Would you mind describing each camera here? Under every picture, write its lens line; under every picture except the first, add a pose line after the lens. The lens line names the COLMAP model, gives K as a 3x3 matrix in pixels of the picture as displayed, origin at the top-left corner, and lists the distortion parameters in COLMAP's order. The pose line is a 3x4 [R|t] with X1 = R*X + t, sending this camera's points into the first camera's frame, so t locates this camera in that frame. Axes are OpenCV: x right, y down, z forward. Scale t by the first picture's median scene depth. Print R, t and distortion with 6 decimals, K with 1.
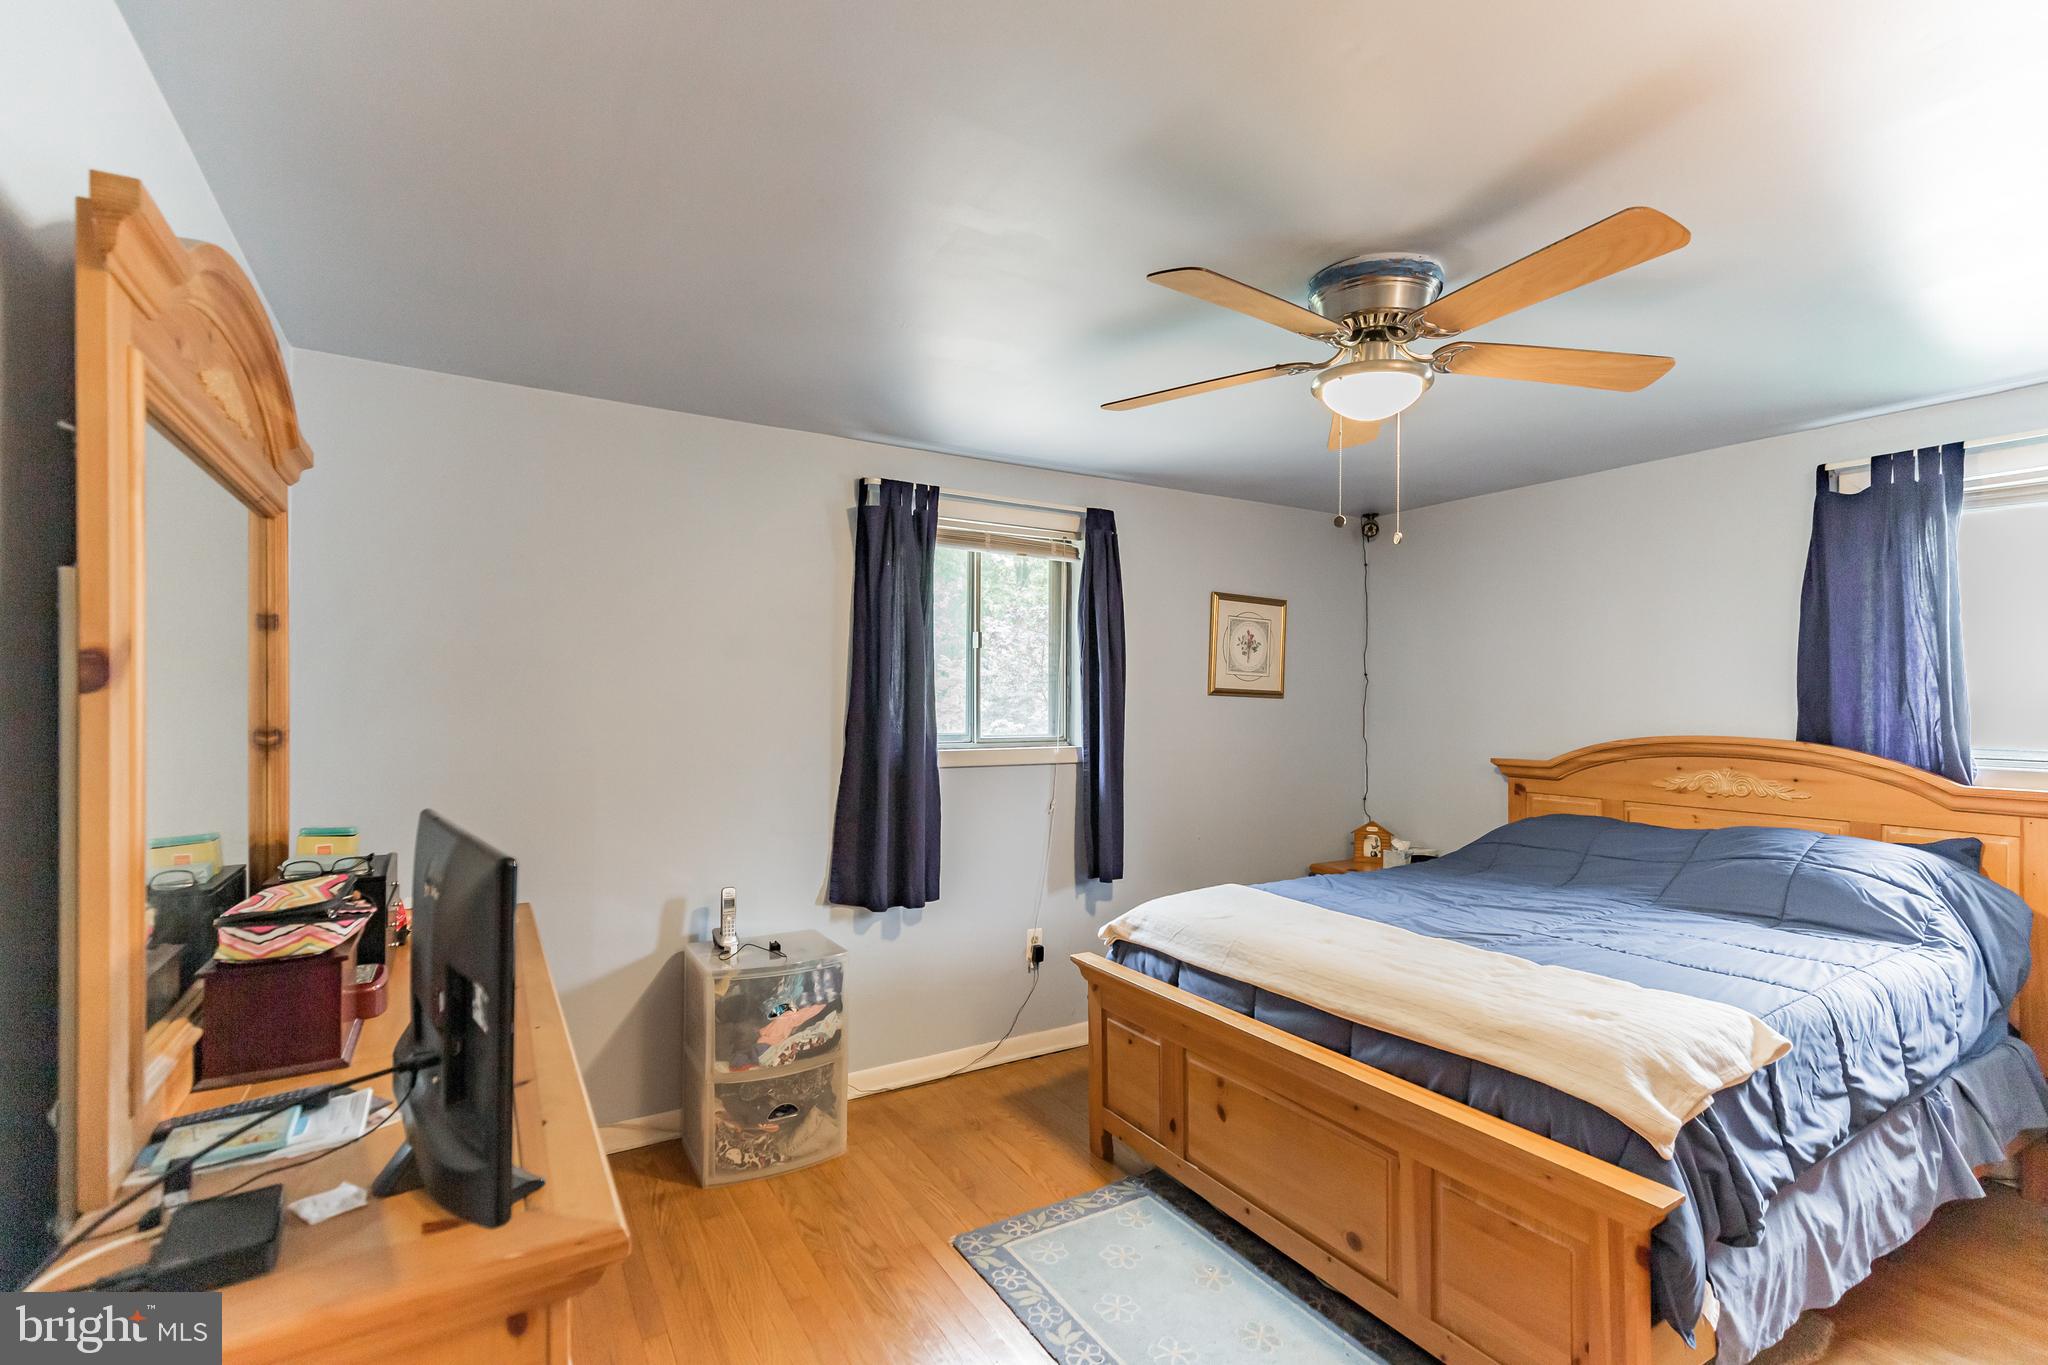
lens RADIAL K [[921.7, 0, 1020.9], [0, 921.7, 695.1], [0, 0, 1]] dist [0.006913, -0.001360]
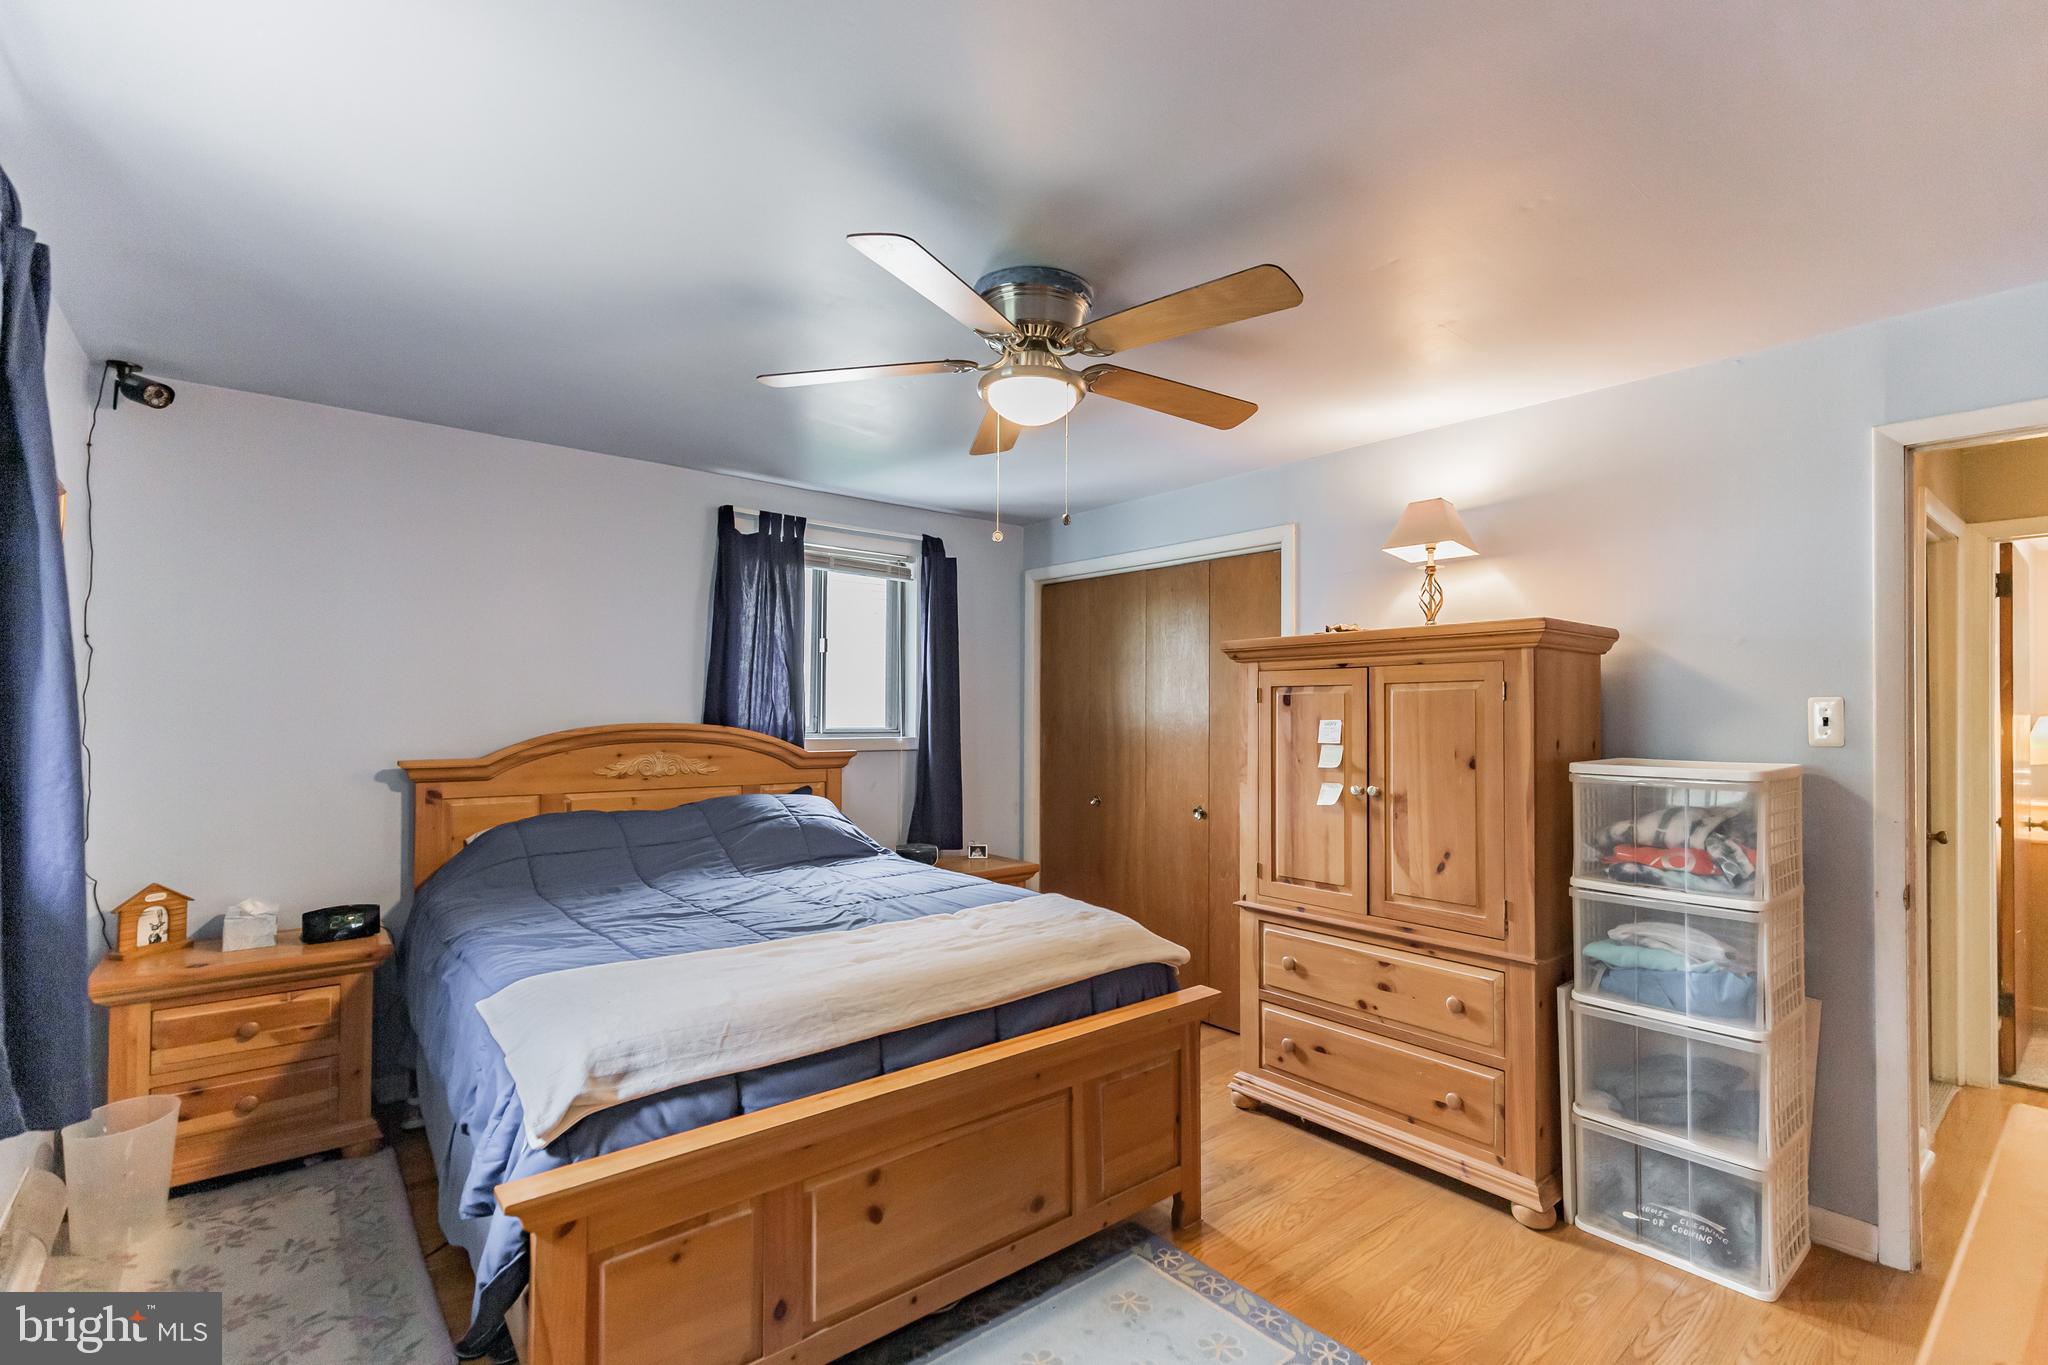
lens RADIAL K [[921.7, 0, 1042.9], [0, 921.7, 692.3], [0, 0, 1]] dist [0.006913, -0.001360]
pose [[-0.147790, 0.008749, 0.988980, -0.498559], [-0.014638, 0.999832, -0.011033, 0.015466], [-0.988910, -0.016107, -0.147637, 0.846071]]
